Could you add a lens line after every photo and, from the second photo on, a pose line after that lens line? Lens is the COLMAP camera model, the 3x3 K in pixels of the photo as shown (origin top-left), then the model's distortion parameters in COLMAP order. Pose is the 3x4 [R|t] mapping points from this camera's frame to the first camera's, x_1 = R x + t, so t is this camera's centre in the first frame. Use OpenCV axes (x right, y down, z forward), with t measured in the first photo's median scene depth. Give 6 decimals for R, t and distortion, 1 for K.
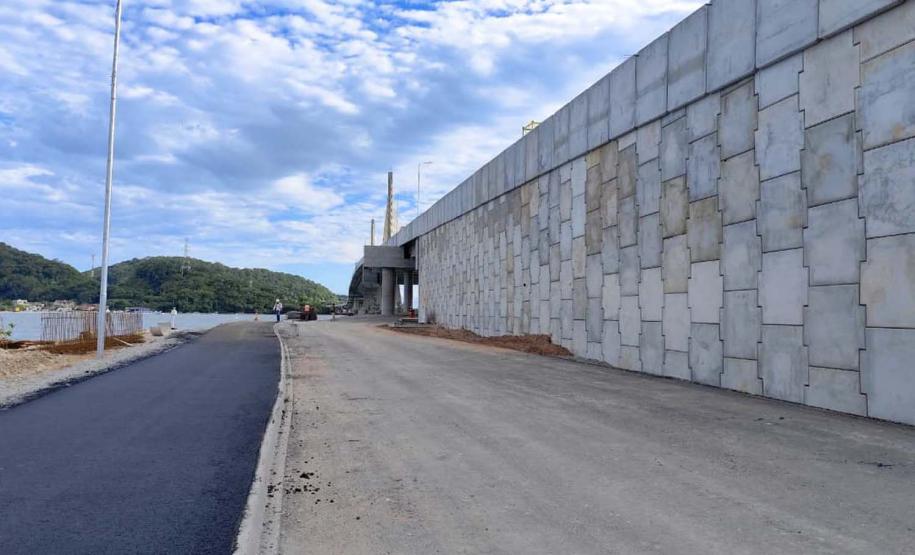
lens RADIAL K [[754.6, 0, 457.5], [0, 754.6, 277.5], [0, 0, 1]] dist [0.010921, 0.001175]
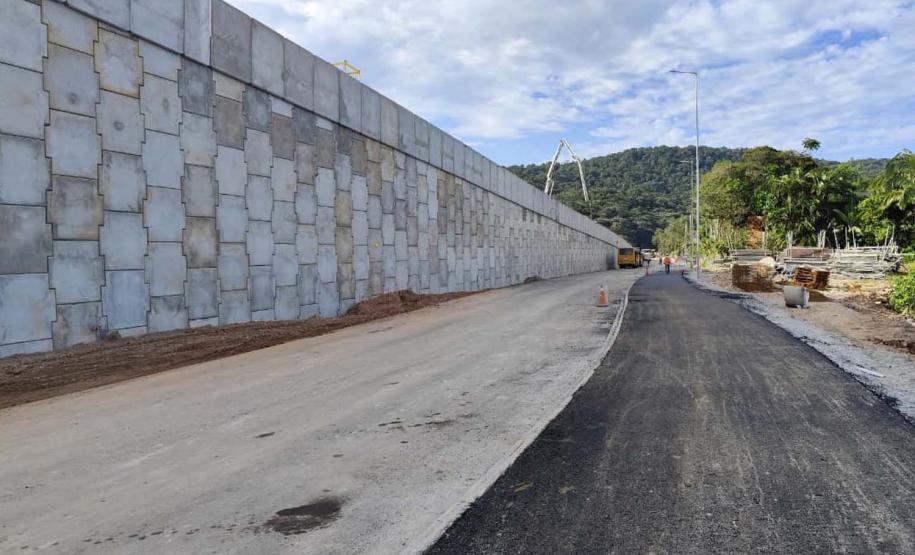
lens RADIAL K [[774.0, 0, 457.5], [0, 774.0, 277.5], [0, 0, 1]] dist [0.064803, -0.059548]
pose [[-0.889253, -0.010227, 0.457301, -0.565788], [-0.014976, 0.999865, -0.006762, 0.069436], [-0.457170, -0.012862, -0.889286, 2.242901]]
